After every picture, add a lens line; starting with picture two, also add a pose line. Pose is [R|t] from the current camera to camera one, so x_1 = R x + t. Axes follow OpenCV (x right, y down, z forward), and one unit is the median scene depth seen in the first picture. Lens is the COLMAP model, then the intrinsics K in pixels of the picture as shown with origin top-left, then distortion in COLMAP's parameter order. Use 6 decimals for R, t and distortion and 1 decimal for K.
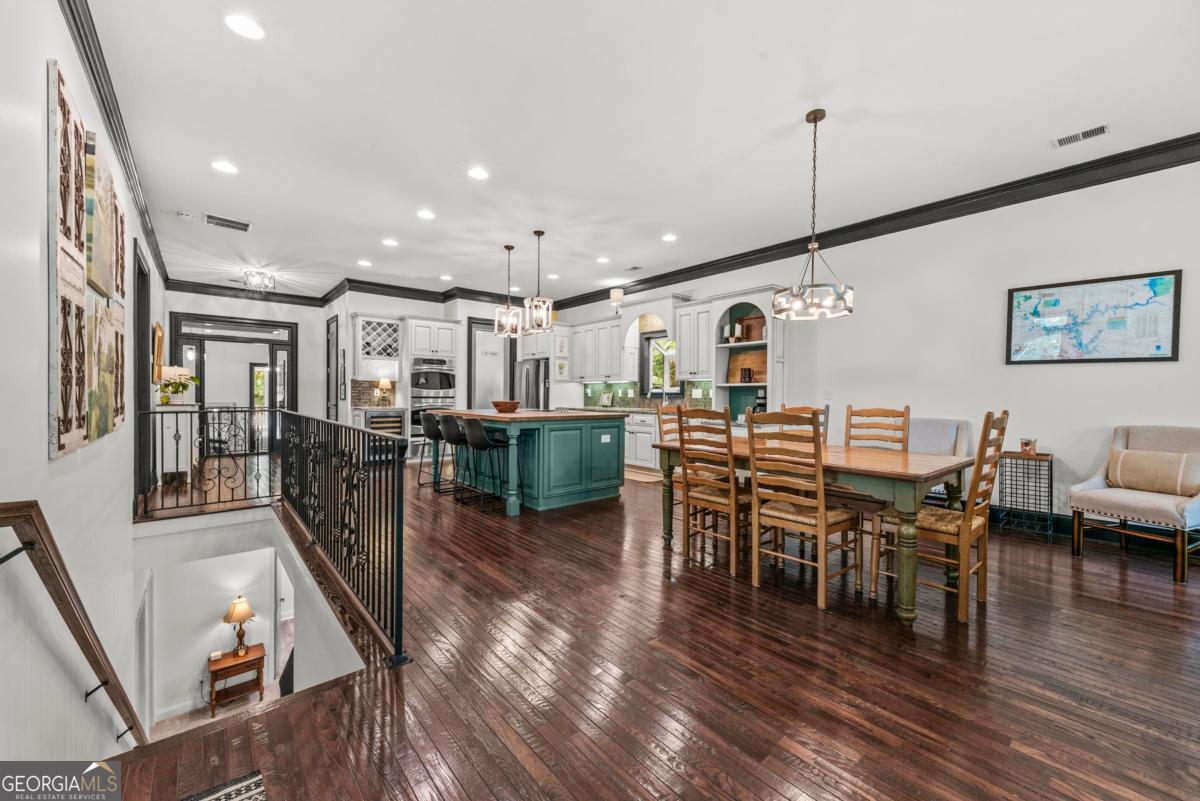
lens RADIAL K [[466.5, 0, 600.0], [0, 466.5, 400.5], [0, 0, 1]] dist [0.000081, 0.000003]
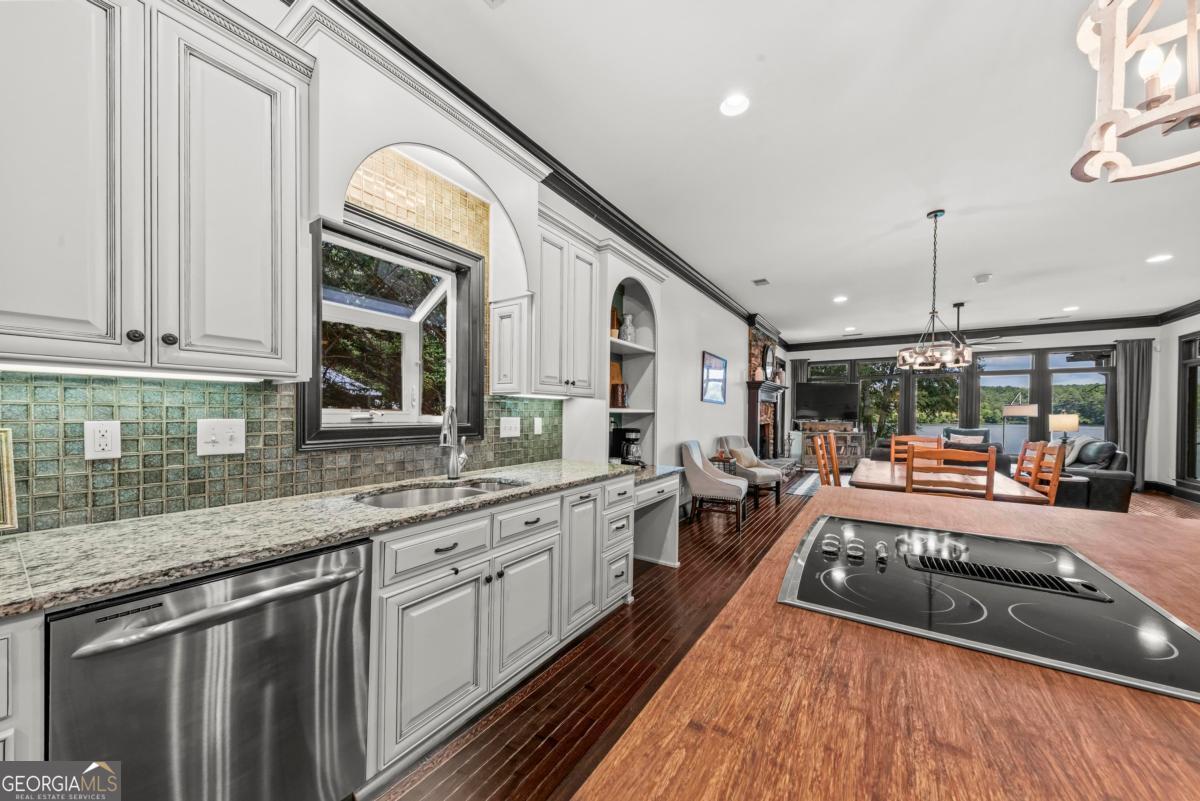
lens RADIAL K [[416.6, 0, 602.7], [0, 416.6, 414.1], [0, 0, 1]] dist [-0.000030, 0.000036]
pose [[-0.282321, -0.008576, 0.959282, -0.156022], [0.004103, 0.999940, 0.010147, -0.025175], [-0.959311, 0.006801, -0.282269, 0.863000]]
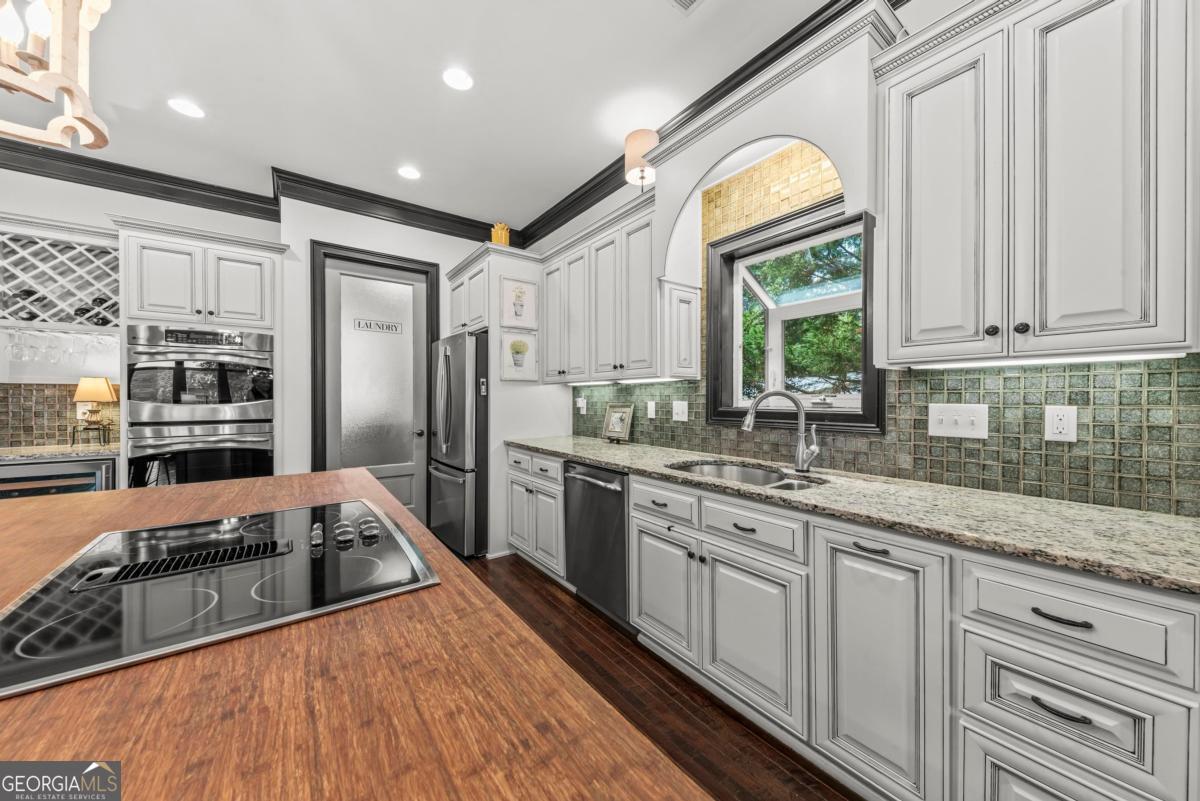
lens RADIAL K [[401.1, 0, 615.8], [0, 401.1, 399.5], [0, 0, 1]] dist [0.000645, 0.000045]
pose [[0.999537, -0.008336, -0.029249, 0.022387], [0.008101, 0.999934, -0.008155, -0.021461], [0.029315, 0.007915, 0.999539, 0.650619]]
